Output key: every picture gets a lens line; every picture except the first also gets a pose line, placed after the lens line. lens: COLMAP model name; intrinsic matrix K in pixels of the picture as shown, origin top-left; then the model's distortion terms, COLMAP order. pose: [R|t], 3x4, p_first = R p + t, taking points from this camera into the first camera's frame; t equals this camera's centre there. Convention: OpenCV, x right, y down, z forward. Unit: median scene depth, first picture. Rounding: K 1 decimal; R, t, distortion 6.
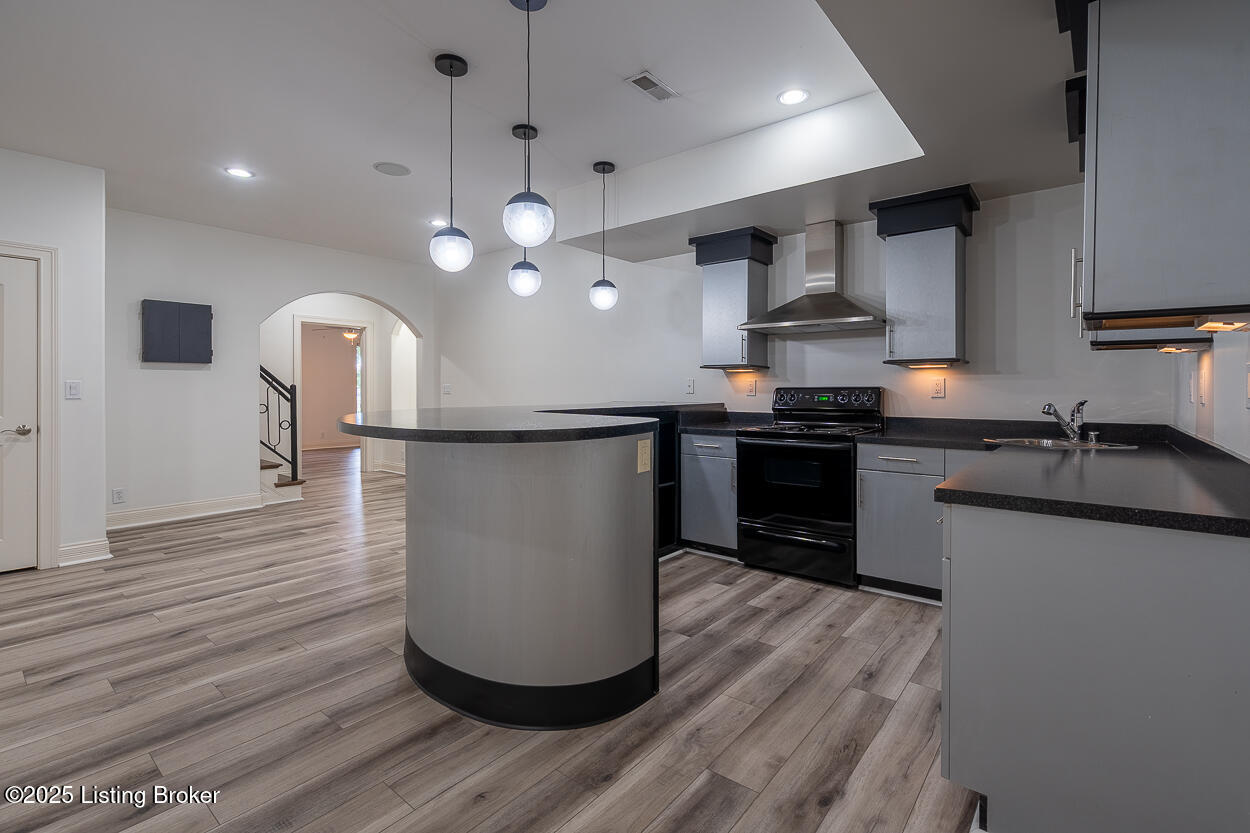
lens RADIAL K [[572.7, 0, 602.9], [0, 572.7, 391.2], [0, 0, 1]] dist [-0.011150, 0.003973]
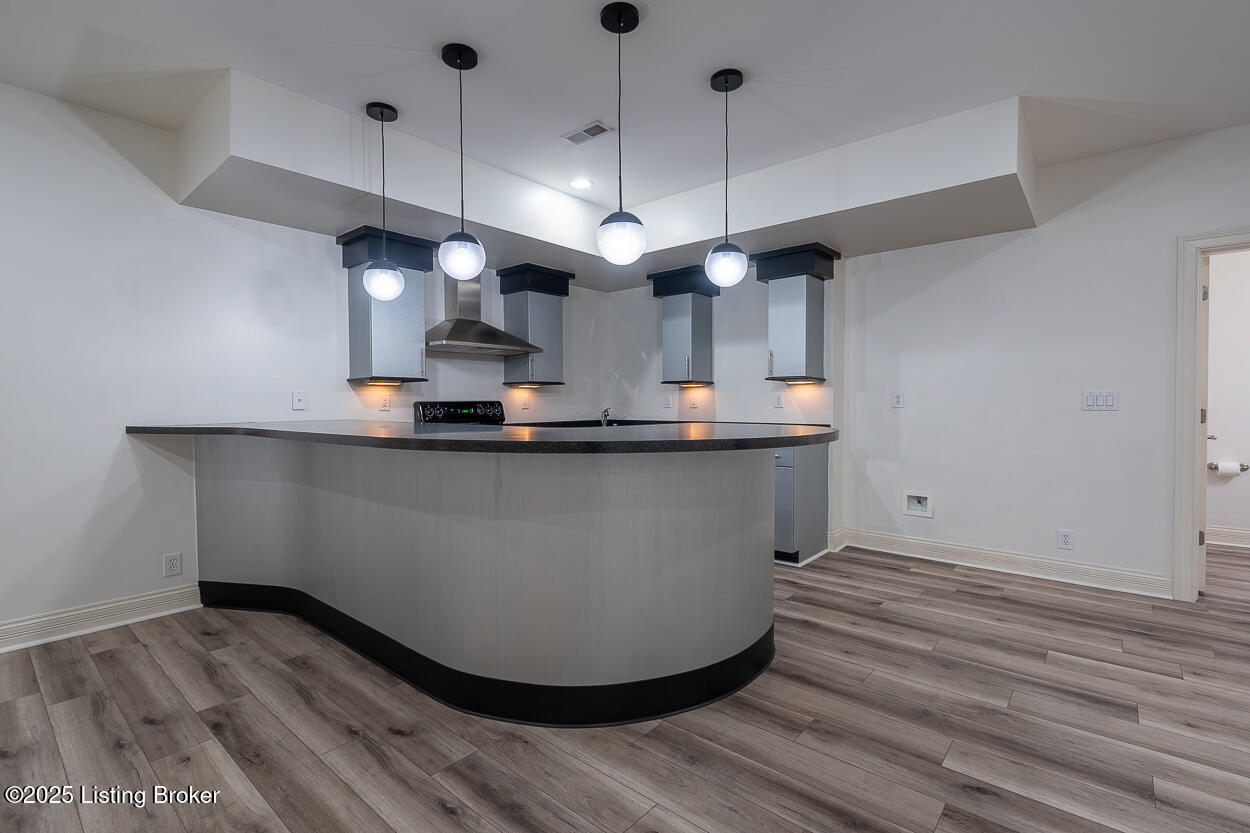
lens RADIAL K [[572.7, 0, 622.7], [0, 572.7, 414.6], [0, 0, 1]] dist [-0.011150, 0.003973]
pose [[0.003052, -0.022505, 0.999742, -1.295021], [0.011120, 0.999686, 0.022470, -0.004862], [-0.999934, 0.011049, 0.003301, 1.154436]]
